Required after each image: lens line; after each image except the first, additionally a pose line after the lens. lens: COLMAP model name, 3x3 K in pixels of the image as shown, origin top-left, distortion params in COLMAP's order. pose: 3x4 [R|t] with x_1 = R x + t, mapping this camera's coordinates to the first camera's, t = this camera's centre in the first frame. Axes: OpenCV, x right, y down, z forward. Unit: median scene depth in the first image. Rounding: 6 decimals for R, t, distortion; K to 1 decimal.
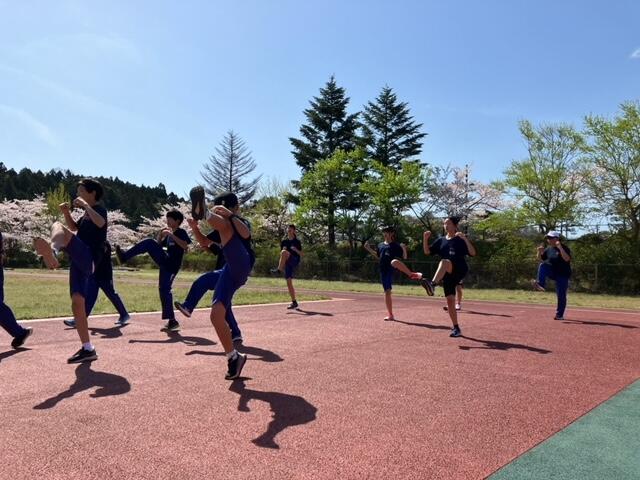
lens RADIAL K [[539.7, 0, 314.9], [0, 539.7, 237.6], [0, 0, 1]] dist [0.061475, -0.056937]
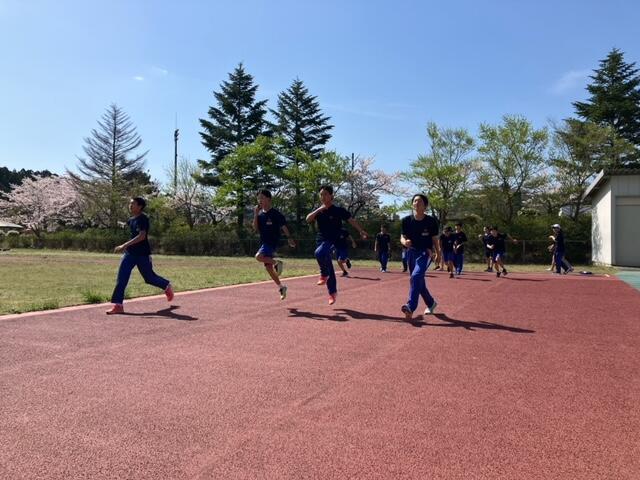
lens RADIAL K [[539.7, 0, 314.8], [0, 539.7, 240.6], [0, 0, 1]] dist [0.061475, -0.056937]
pose [[0.953782, -0.006574, 0.300427, -0.163036], [-0.008094, 0.998836, 0.047554, -0.006014], [-0.300390, -0.047788, 0.952619, -0.065023]]
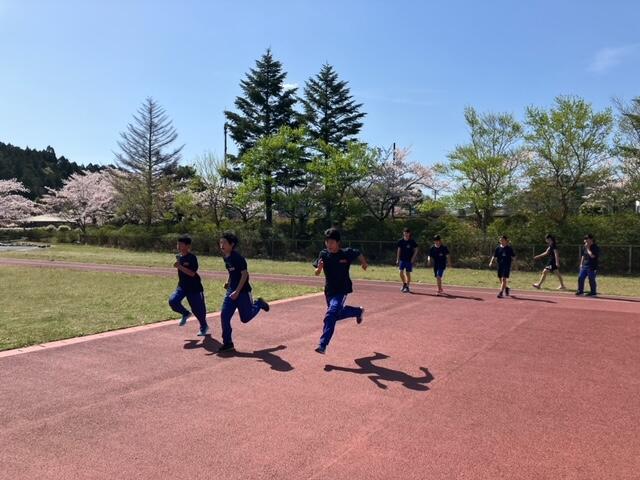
lens RADIAL K [[539.7, 0, 316.5], [0, 539.7, 238.1], [0, 0, 1]] dist [0.061475, -0.056937]
pose [[0.982088, -0.009959, 0.188157, -0.077116], [-0.002001, 0.997995, 0.063266, -0.020770], [-0.188410, -0.062509, 0.980099, 0.003733]]
